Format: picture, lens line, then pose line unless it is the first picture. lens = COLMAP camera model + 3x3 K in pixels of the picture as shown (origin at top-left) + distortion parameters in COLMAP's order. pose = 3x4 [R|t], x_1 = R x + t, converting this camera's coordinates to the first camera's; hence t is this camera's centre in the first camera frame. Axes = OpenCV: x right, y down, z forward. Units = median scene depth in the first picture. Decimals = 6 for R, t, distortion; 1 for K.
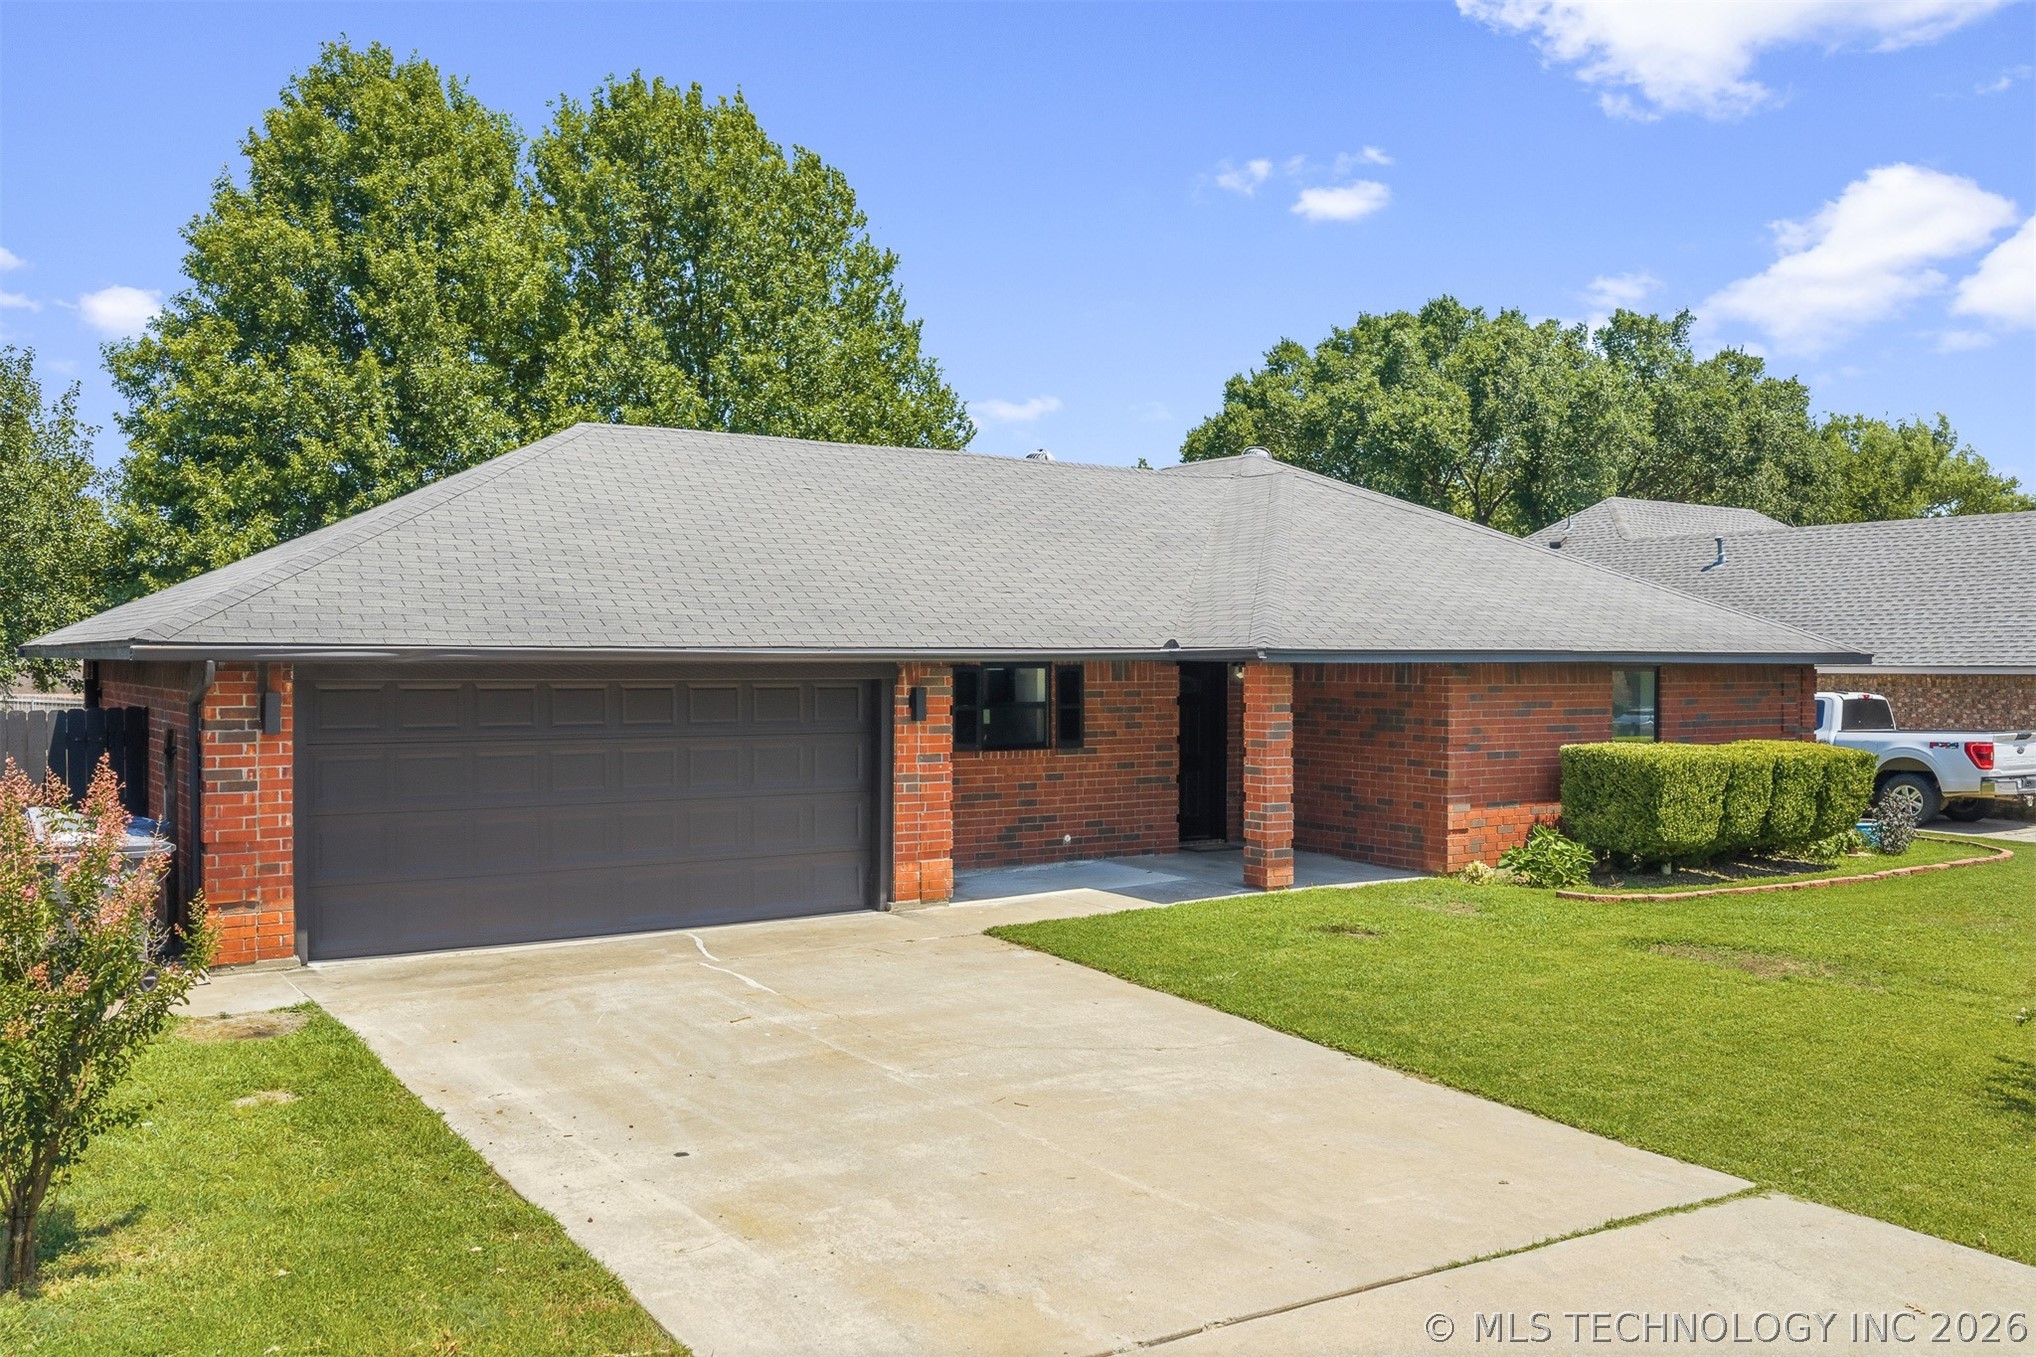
lens RADIAL K [[1710.0, 0, 1021.9], [0, 1710.0, 673.9], [0, 0, 1]] dist [0.015544, -0.013894]
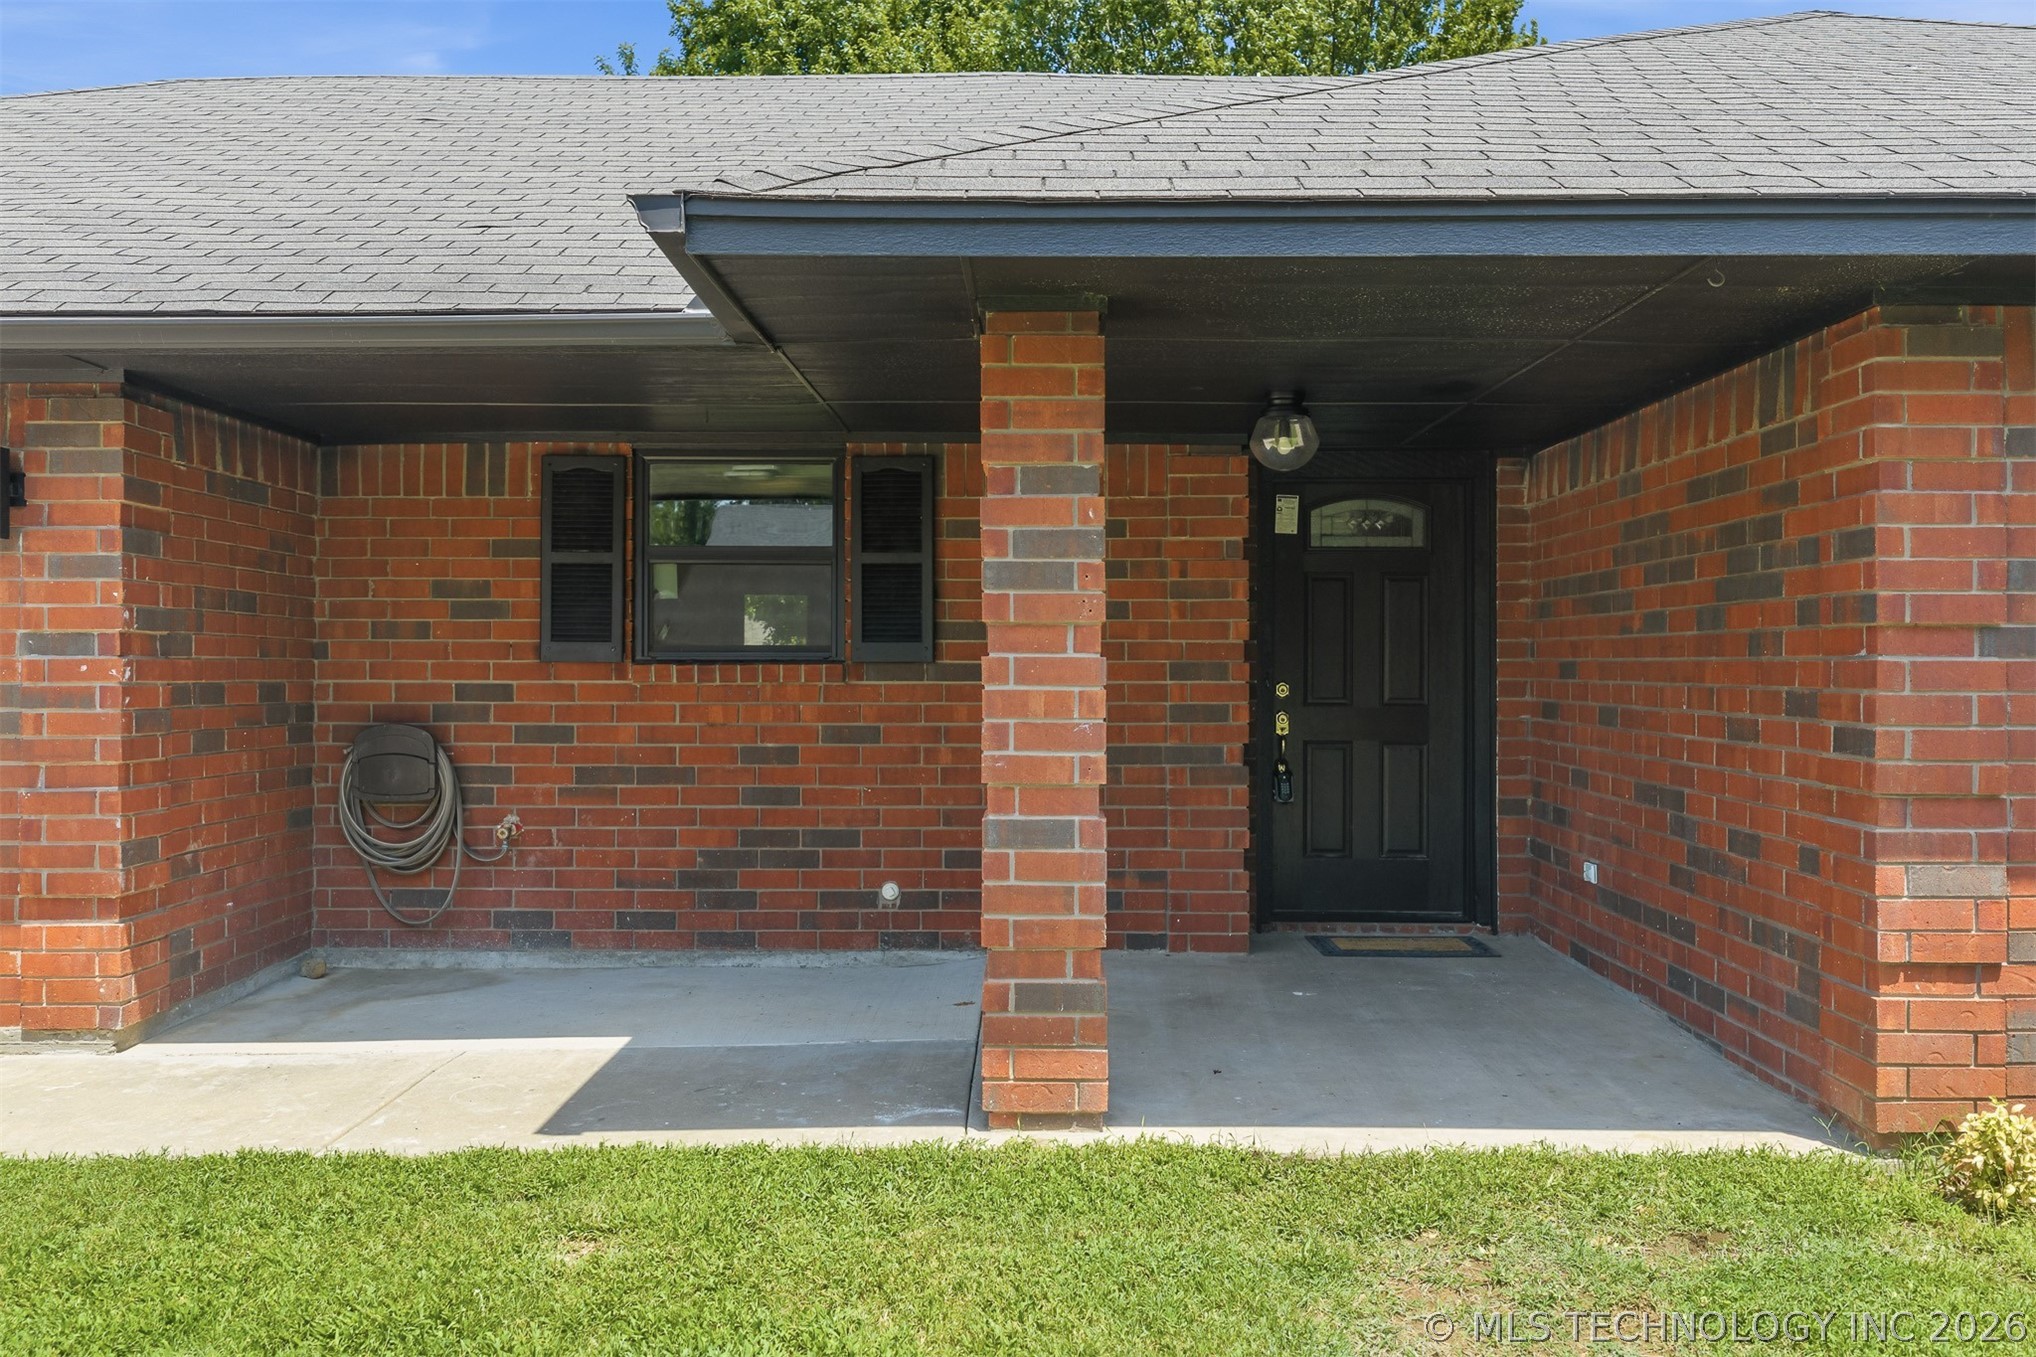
lens RADIAL K [[1710.0, 0, 1024.6], [0, 1710.0, 667.1], [0, 0, 1]] dist [0.015544, -0.013894]
pose [[0.824770, -0.003707, -0.565457, 0.281570], [-0.004511, 0.999904, -0.013136, 0.050196], [0.565451, 0.013385, 0.824673, 0.702878]]
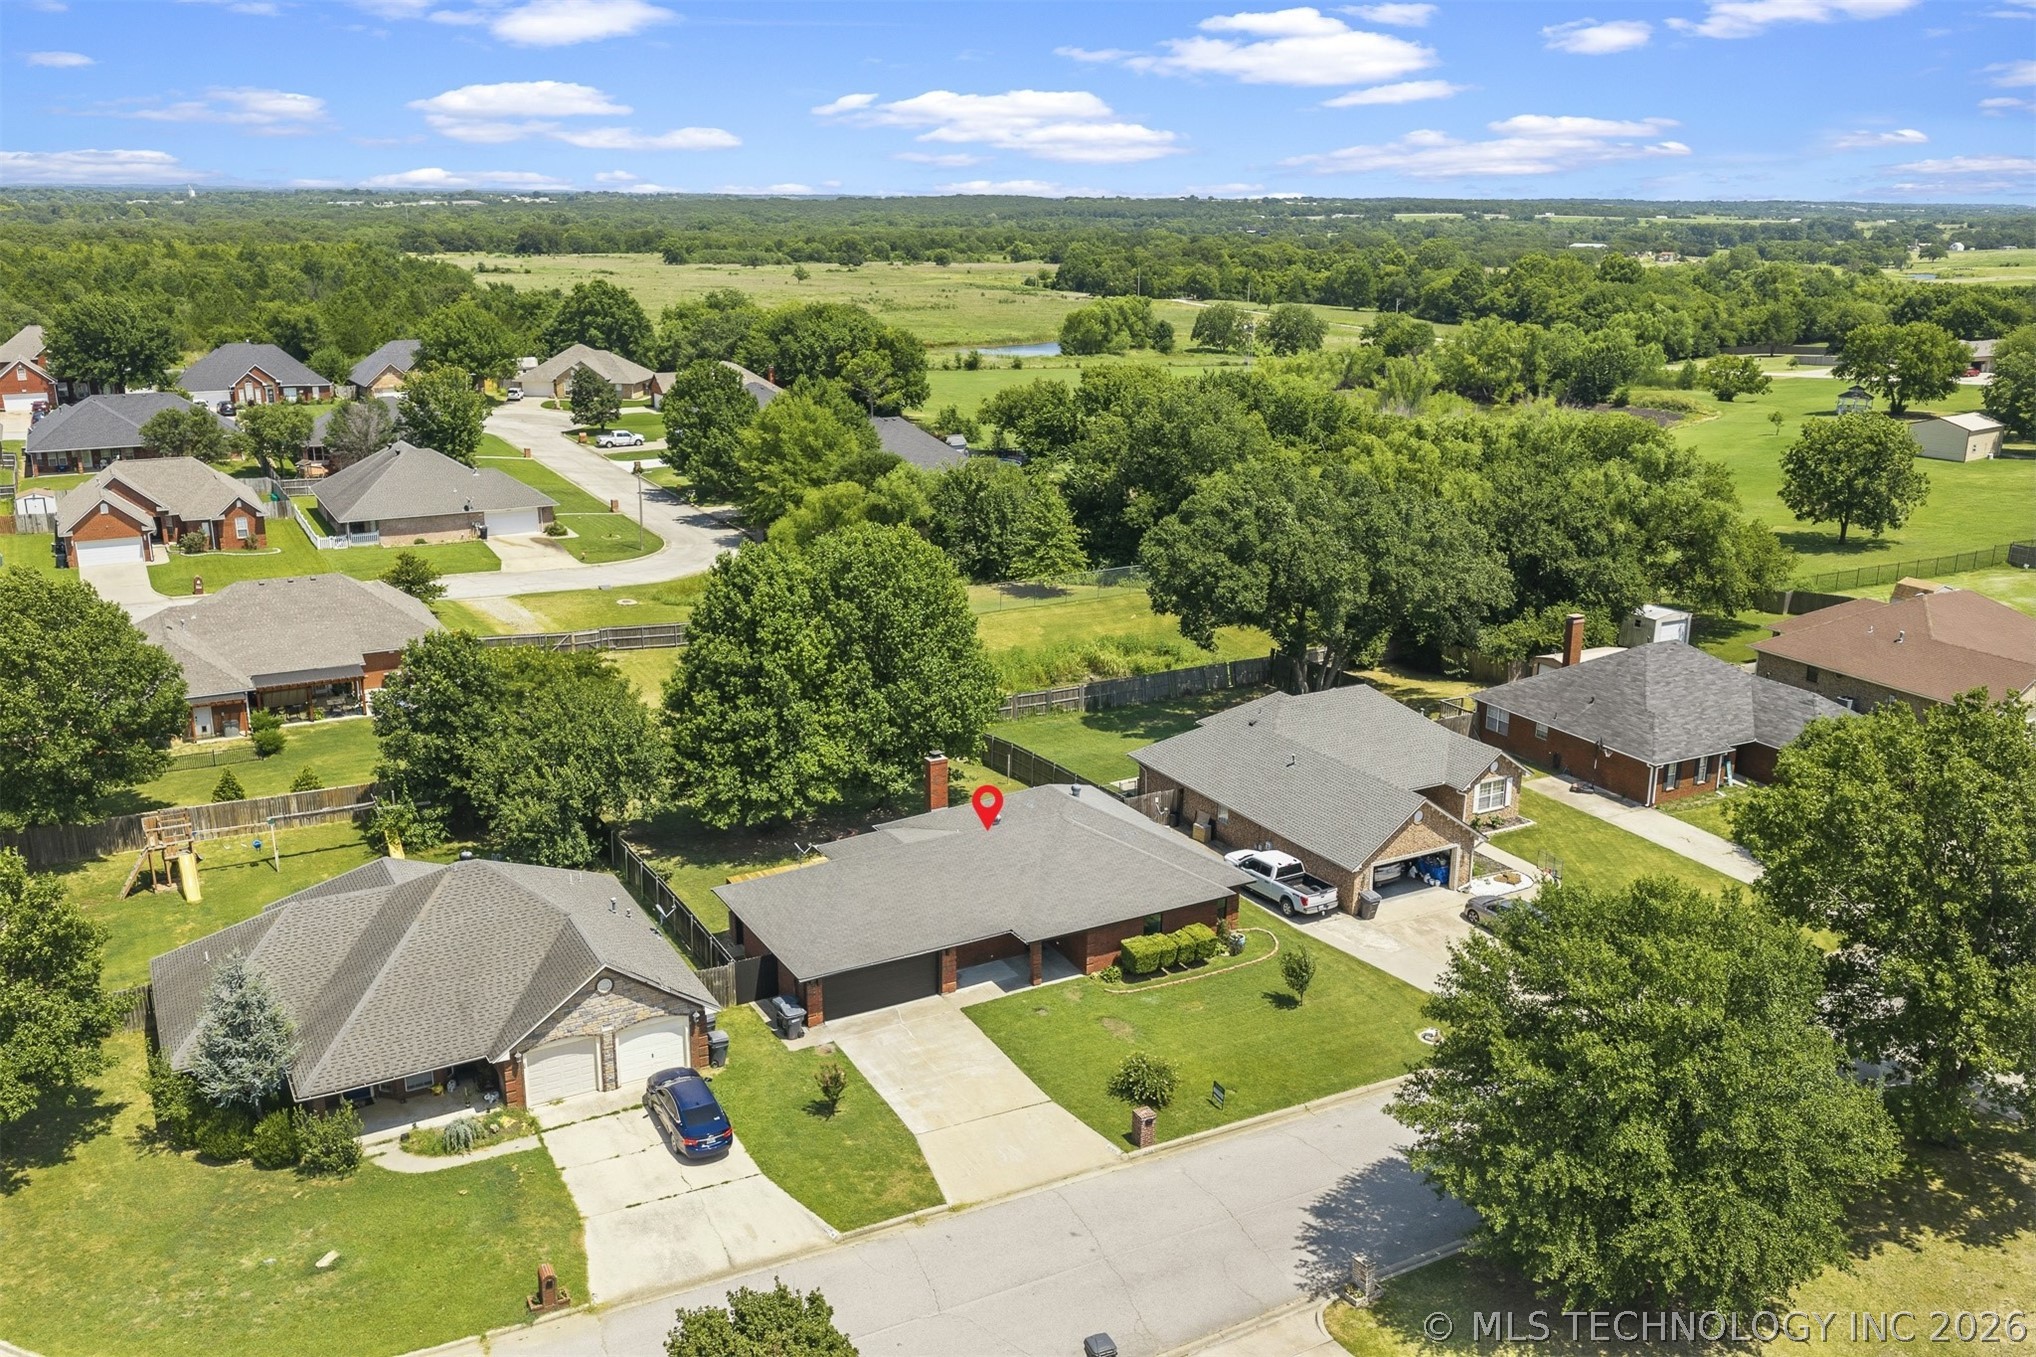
lens RADIAL K [[1710.0, 0, 1017.6], [0, 1710.0, 684.1], [0, 0, 1]] dist [0.015544, -0.013894]
pose [[0.994997, 0.015609, -0.098676, 0.462548], [0.011095, 0.964343, 0.264422, -1.548147], [0.099285, -0.264194, 0.959346, -2.566361]]
